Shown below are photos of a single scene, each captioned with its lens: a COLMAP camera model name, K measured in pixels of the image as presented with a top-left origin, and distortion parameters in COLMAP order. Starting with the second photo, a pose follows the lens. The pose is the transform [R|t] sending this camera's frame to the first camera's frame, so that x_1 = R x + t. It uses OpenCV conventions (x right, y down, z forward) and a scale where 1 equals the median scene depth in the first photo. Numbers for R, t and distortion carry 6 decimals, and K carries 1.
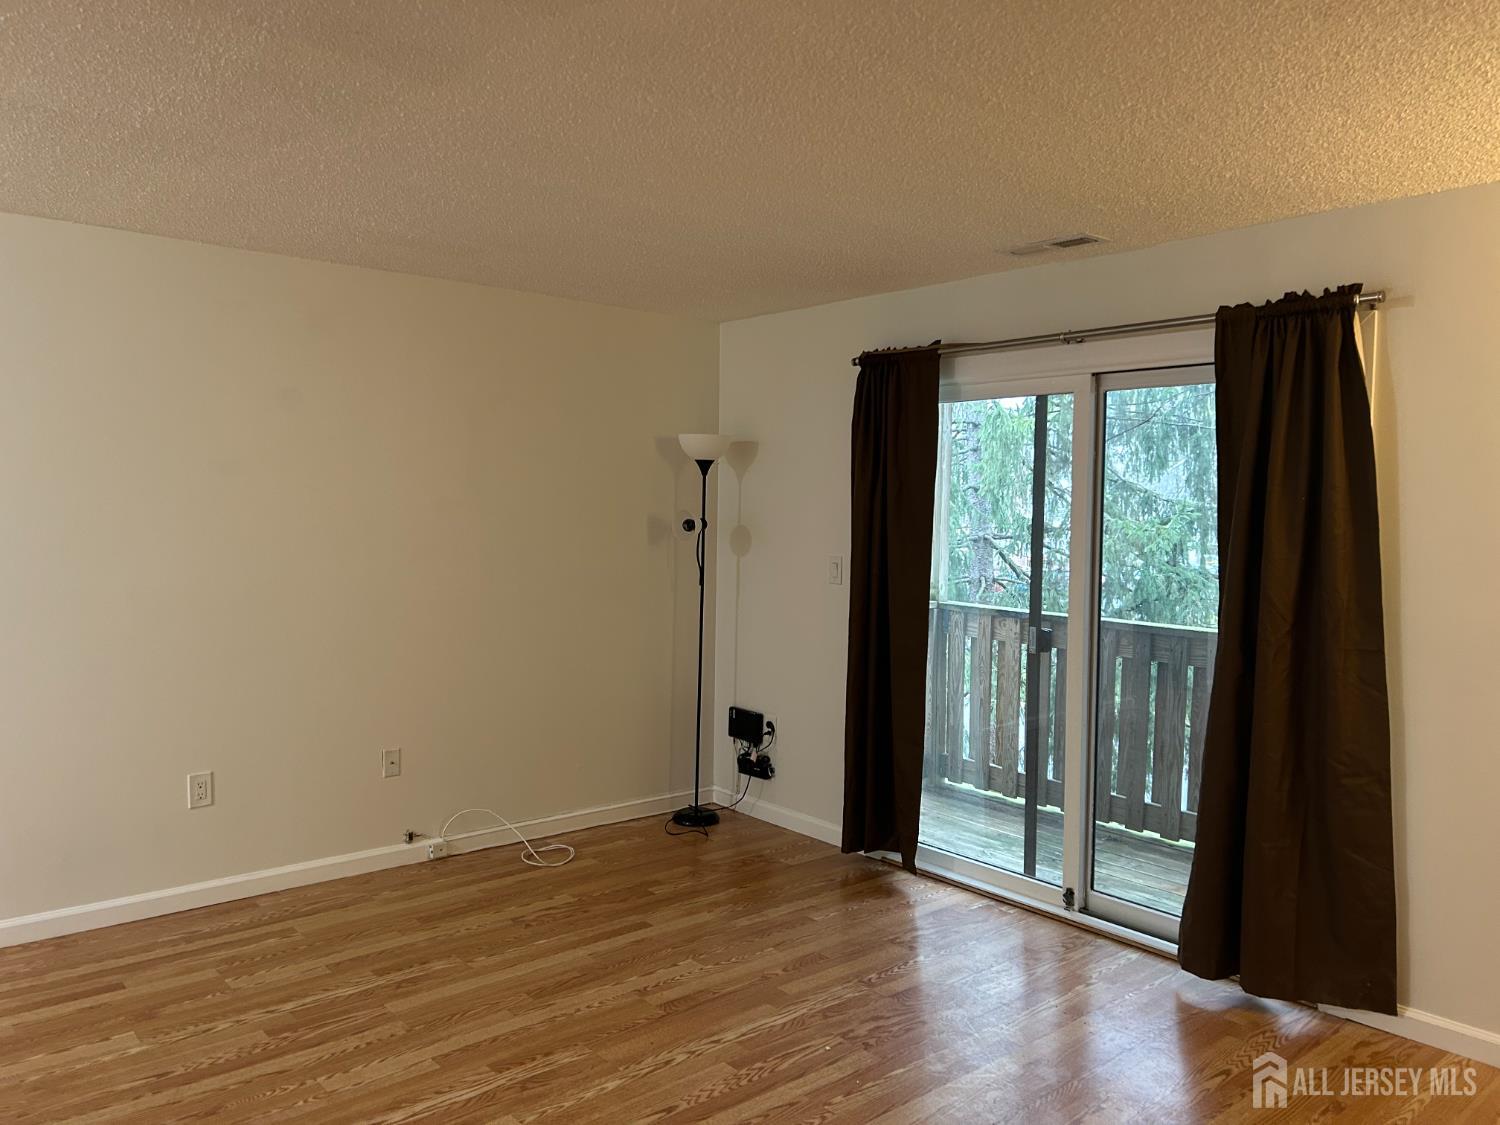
lens RADIAL K [[1131.6, 0, 750.0], [0, 1131.6, 562.5], [0, 0, 1]] dist [0.004646, 0.003188]
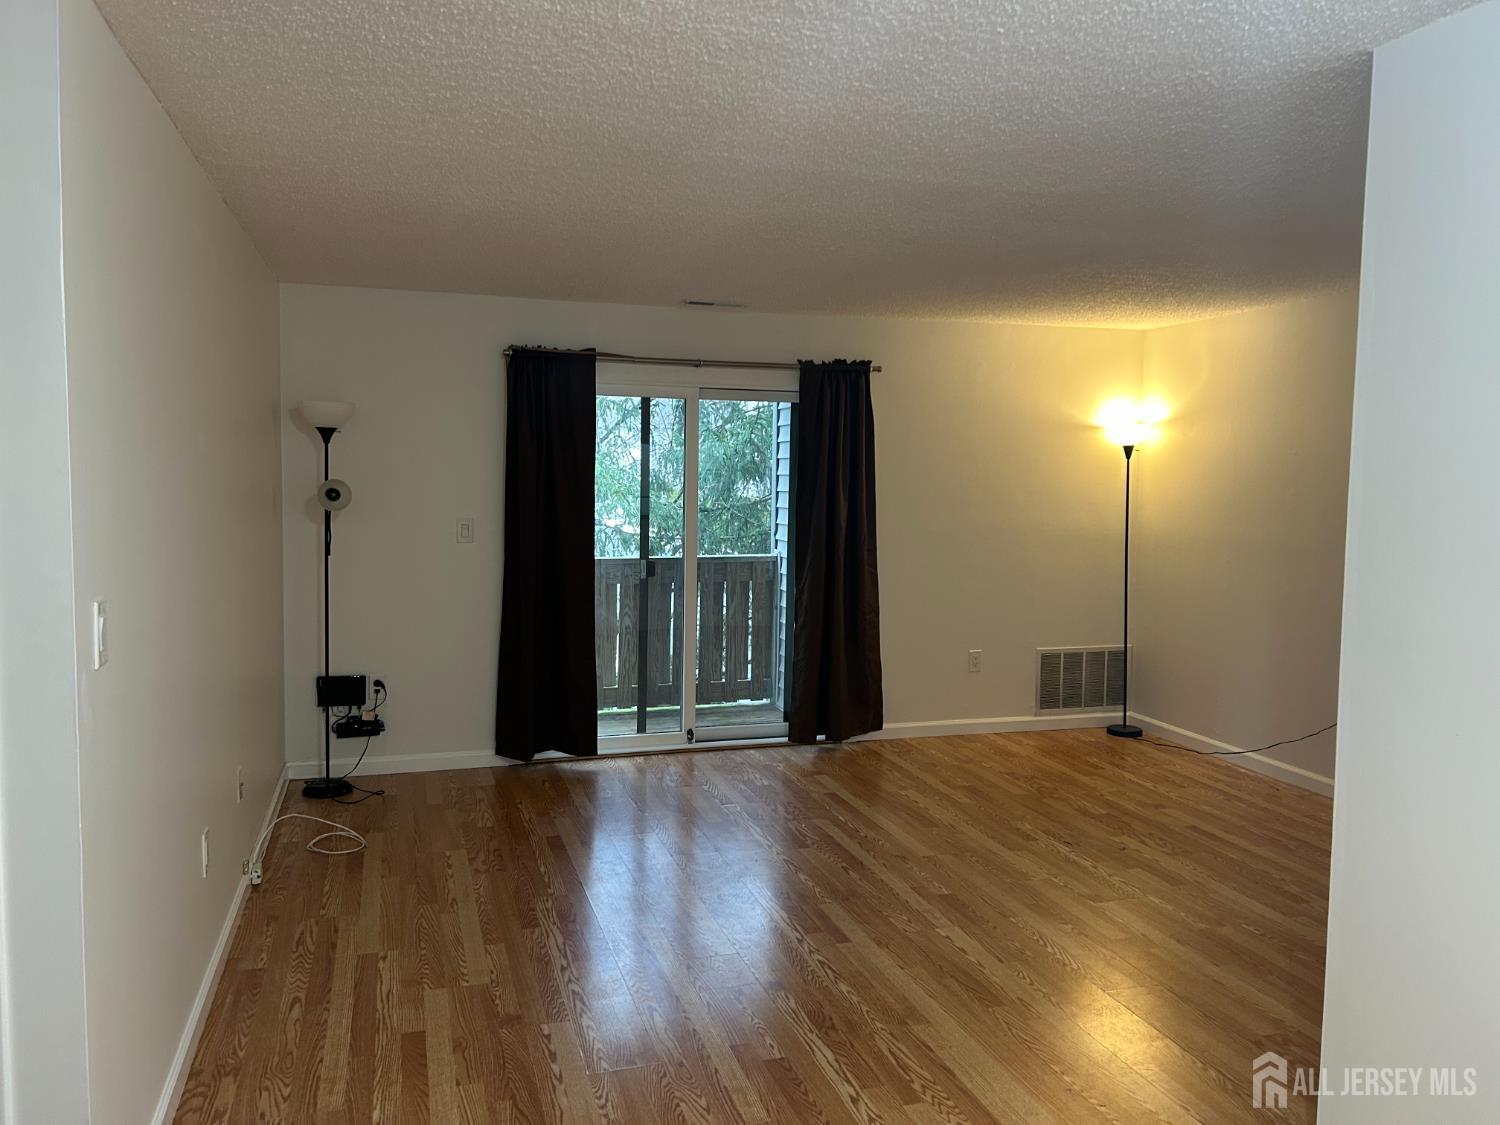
lens RADIAL K [[1131.6, 0, 750.0], [0, 1131.6, 562.5], [0, 0, 1]] dist [0.004646, 0.003188]
pose [[0.371278, -0.071518, 0.925763, -0.975862], [0.040997, 0.997320, 0.060604, -0.021021], [-0.927616, 0.015453, 0.373215, 0.344192]]
